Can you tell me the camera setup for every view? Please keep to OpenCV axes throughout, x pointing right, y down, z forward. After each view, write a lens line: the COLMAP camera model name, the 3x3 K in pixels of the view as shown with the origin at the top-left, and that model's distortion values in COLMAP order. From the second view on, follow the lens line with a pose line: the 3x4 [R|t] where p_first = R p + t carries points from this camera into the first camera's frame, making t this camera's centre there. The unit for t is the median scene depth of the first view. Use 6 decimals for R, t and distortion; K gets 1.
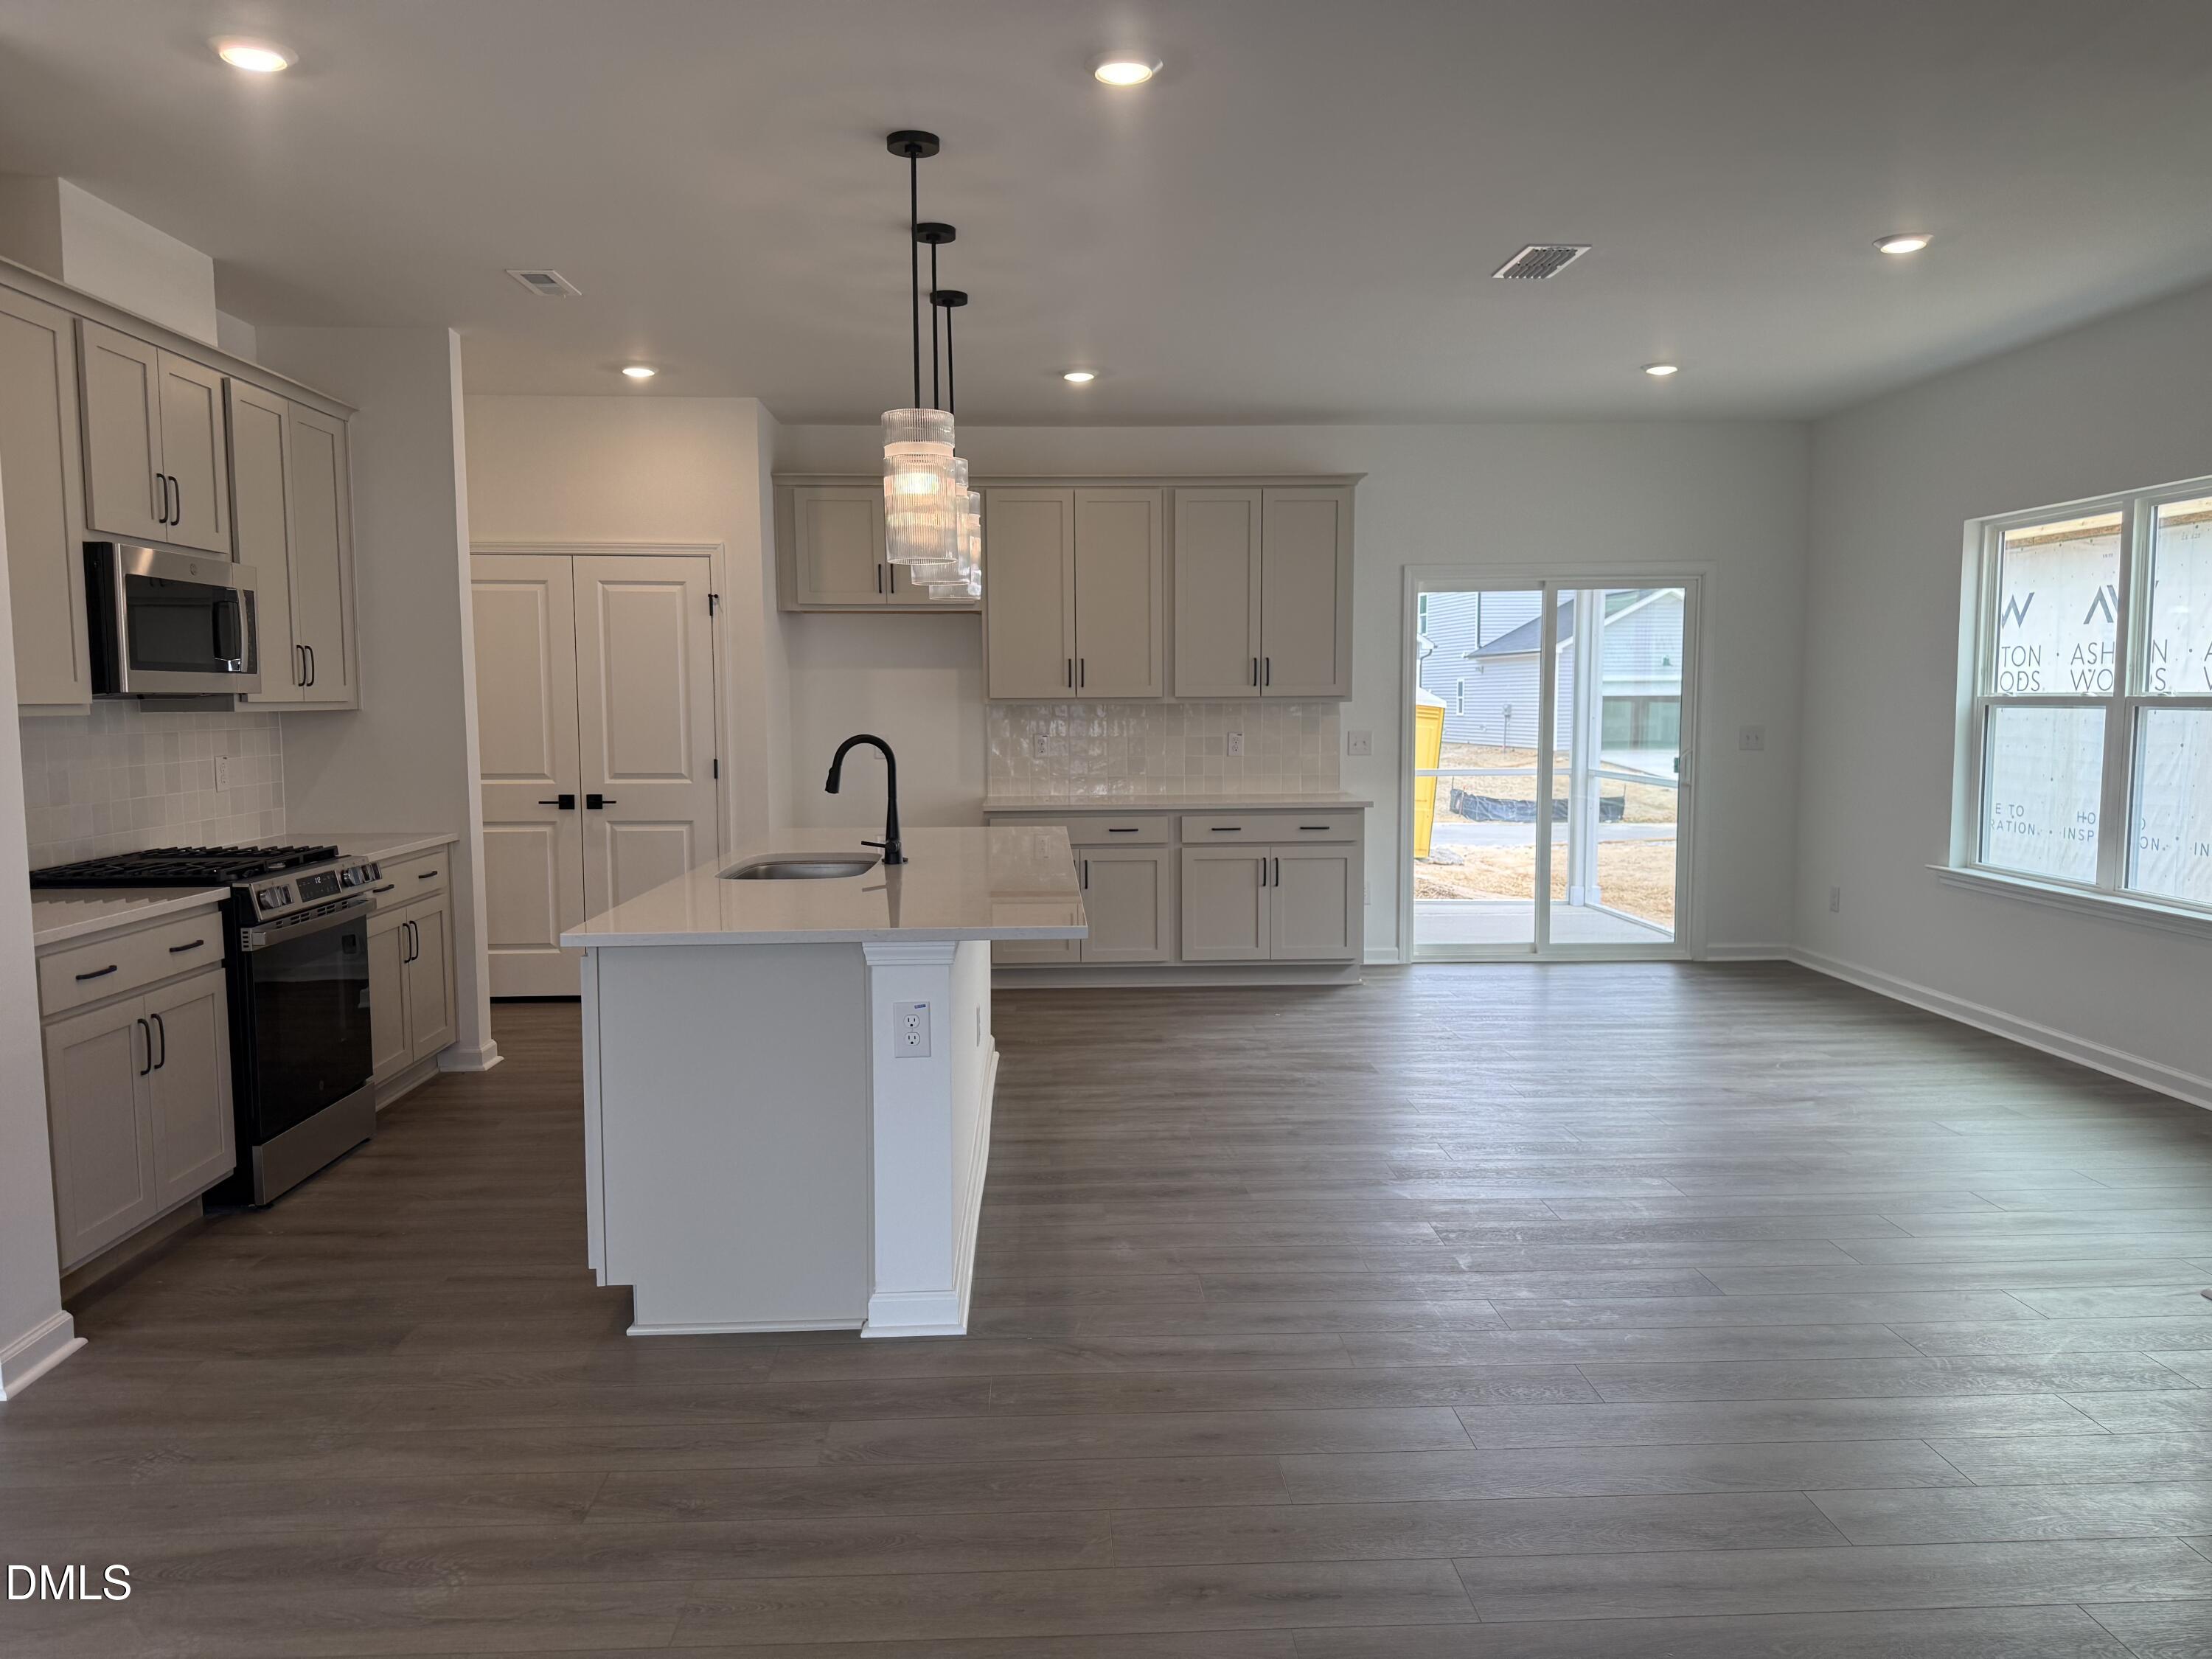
lens RADIAL K [[1587.7, 0, 1106.0], [0, 1587.7, 829.5], [0, 0, 1]] dist [-0.004569, -0.001476]
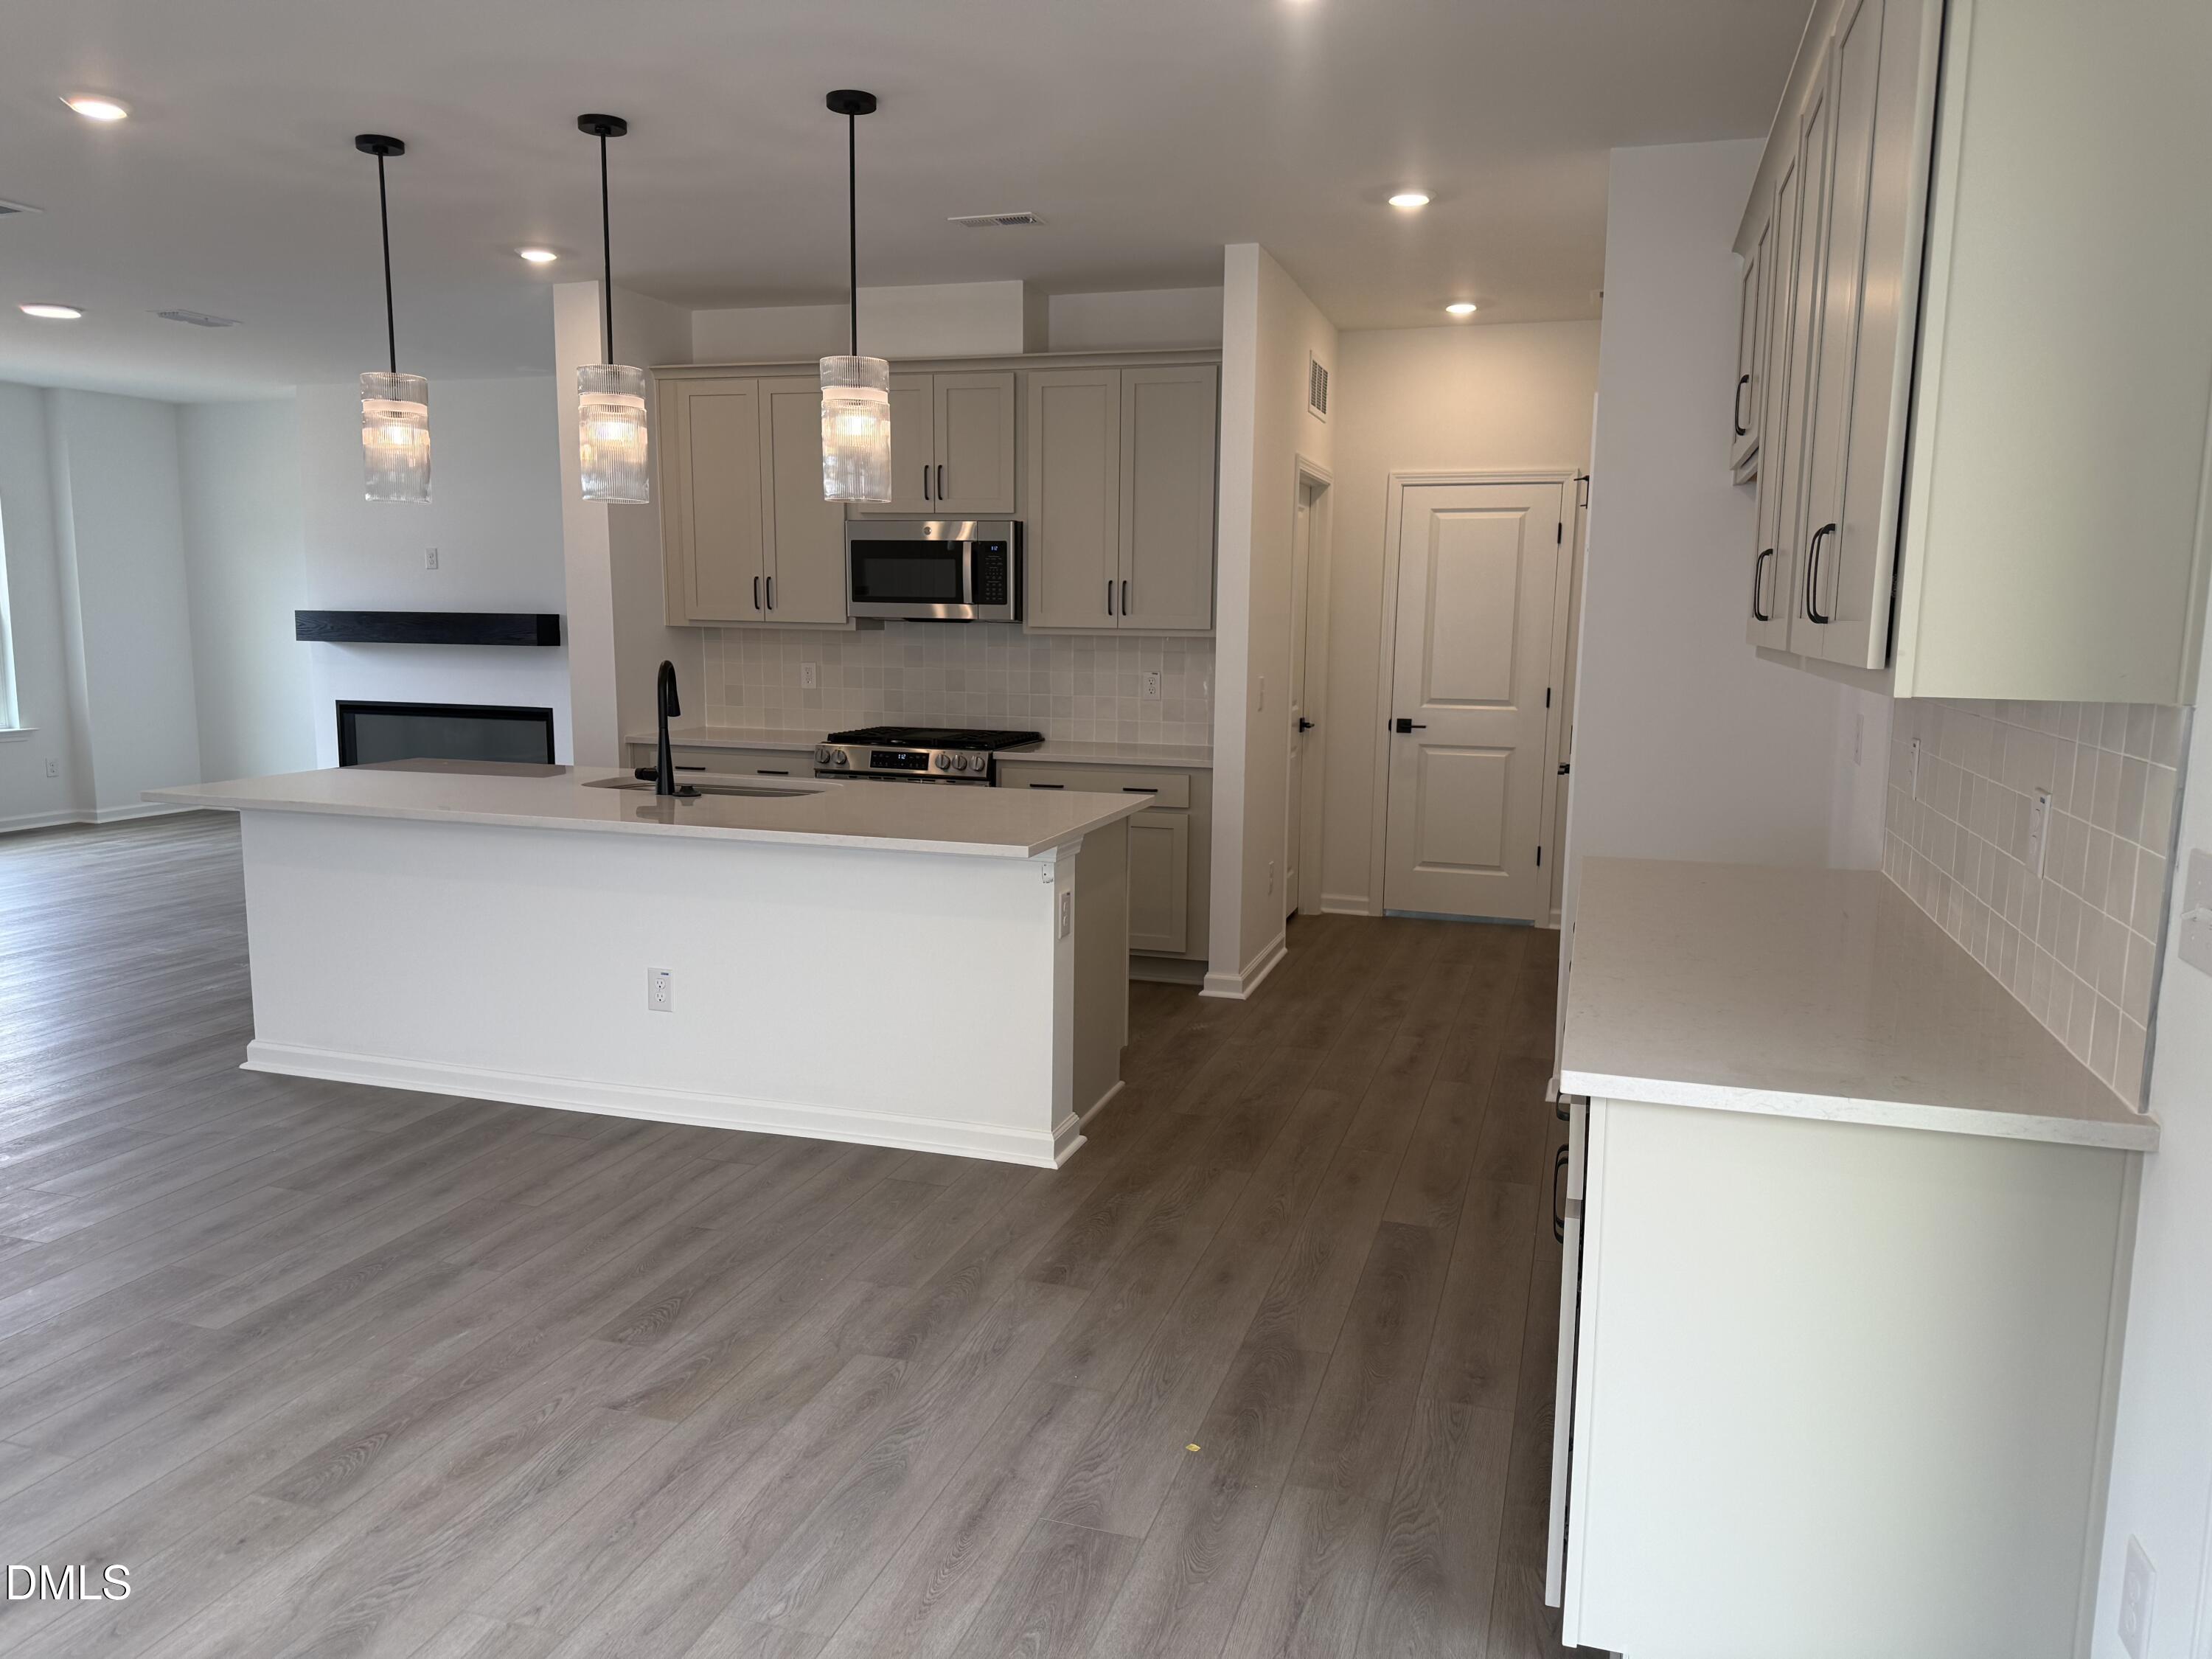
lens RADIAL K [[1587.7, 0, 1106.0], [0, 1587.7, 829.5], [0, 0, 1]] dist [-0.004569, -0.001476]
pose [[-0.345942, 0.134162, -0.928615, 0.662024], [-0.089848, 0.980439, 0.175121, -0.144450], [0.933944, 0.144016, -0.327120, 1.550130]]
